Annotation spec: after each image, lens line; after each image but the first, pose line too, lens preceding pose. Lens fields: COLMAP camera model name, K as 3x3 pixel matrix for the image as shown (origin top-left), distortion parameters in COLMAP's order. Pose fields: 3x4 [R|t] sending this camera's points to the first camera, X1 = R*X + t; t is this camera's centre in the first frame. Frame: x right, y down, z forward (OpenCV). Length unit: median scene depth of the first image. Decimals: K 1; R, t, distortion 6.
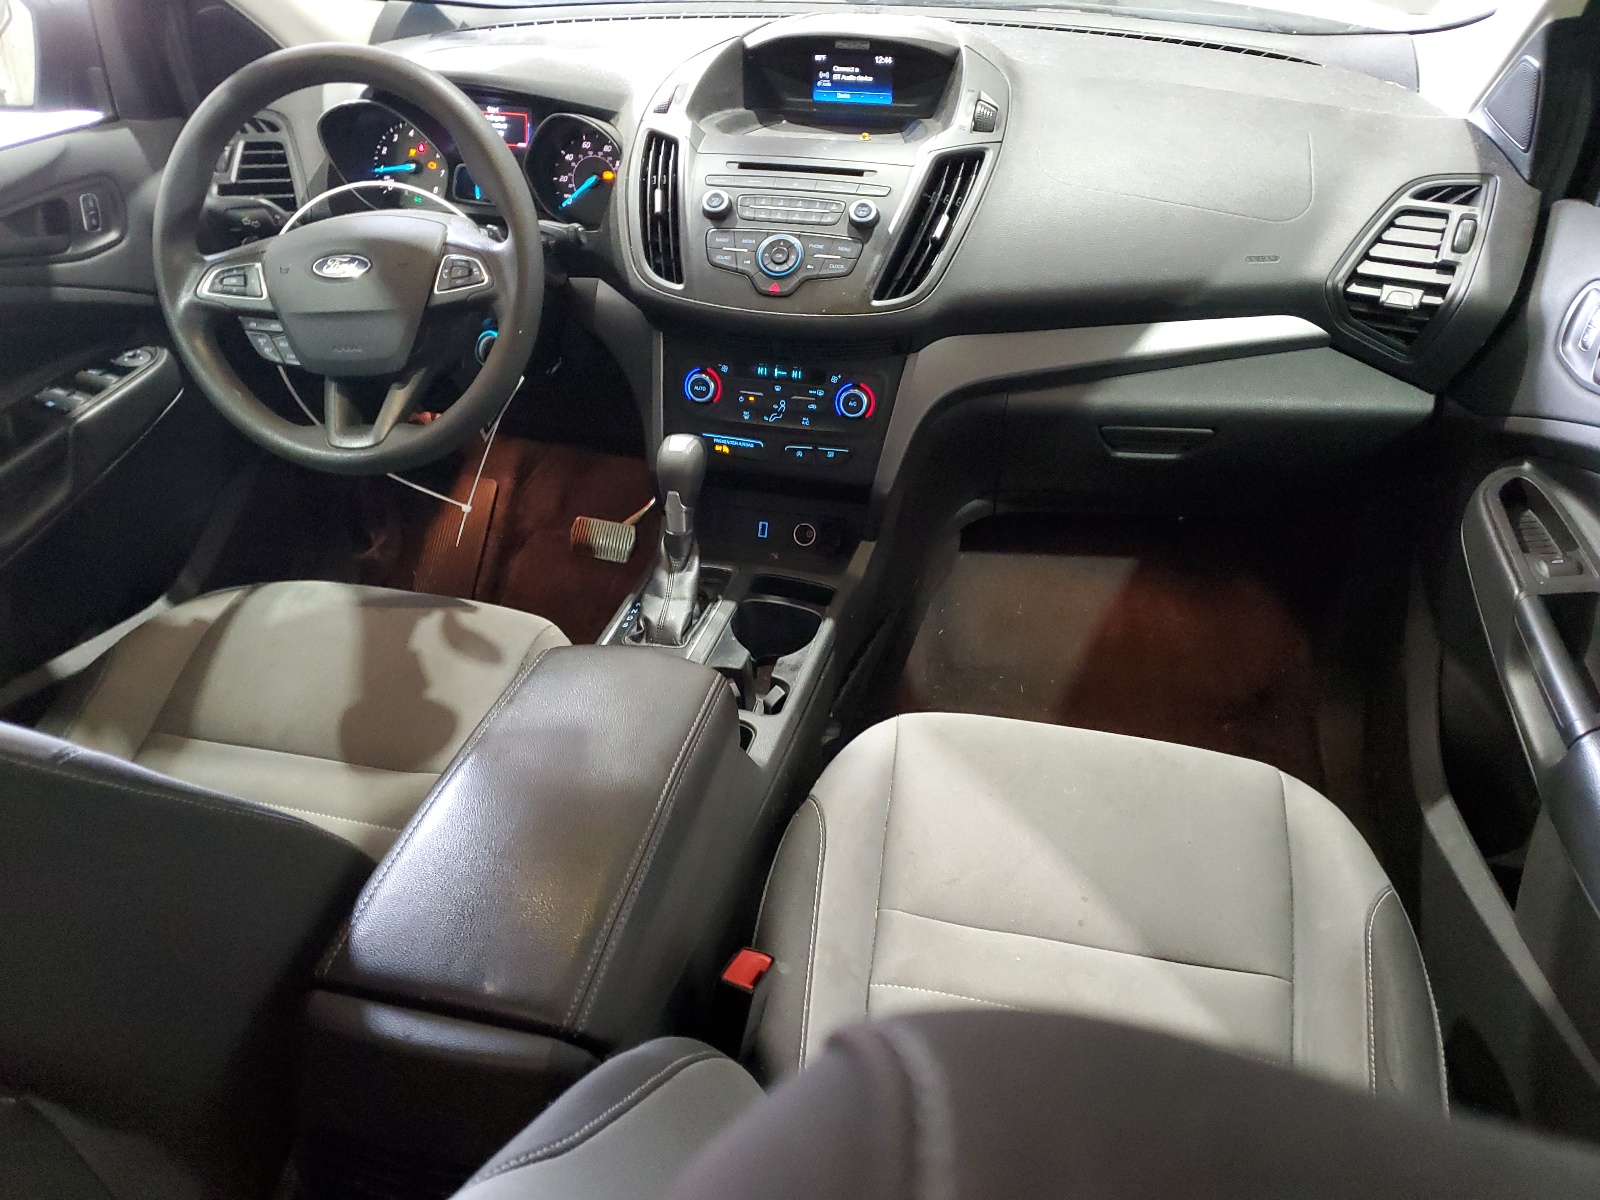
lens RADIAL K [[1207.9, 0, 801.0], [0, 1207.9, 600.5], [0, 0, 1]] dist [0.002237, 0.000450]
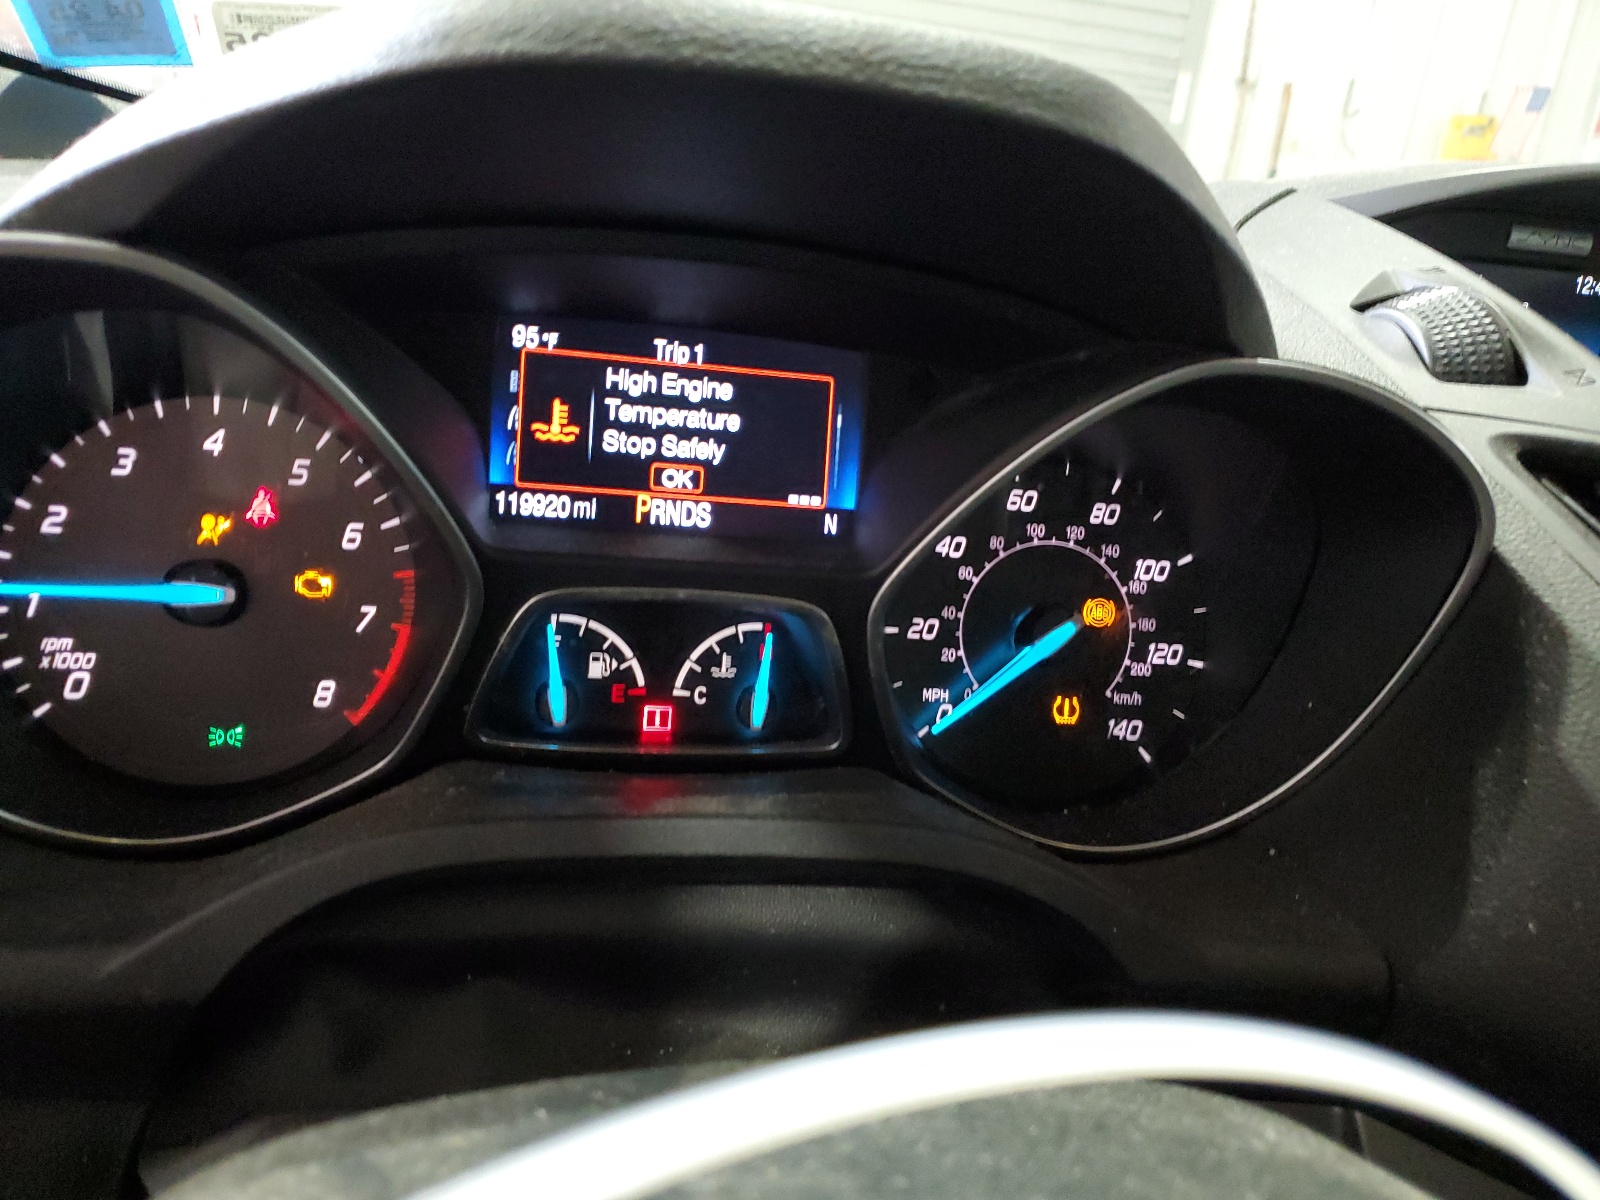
lens RADIAL K [[1207.9, 0, 800.2], [0, 1207.9, 598.5], [0, 0, 1]] dist [0.002237, 0.000450]
pose [[0.925793, -0.033280, 0.376564, -0.312305], [0.118236, 0.971633, -0.204814, -0.308985], [-0.359066, 0.234139, 0.903466, 0.789254]]
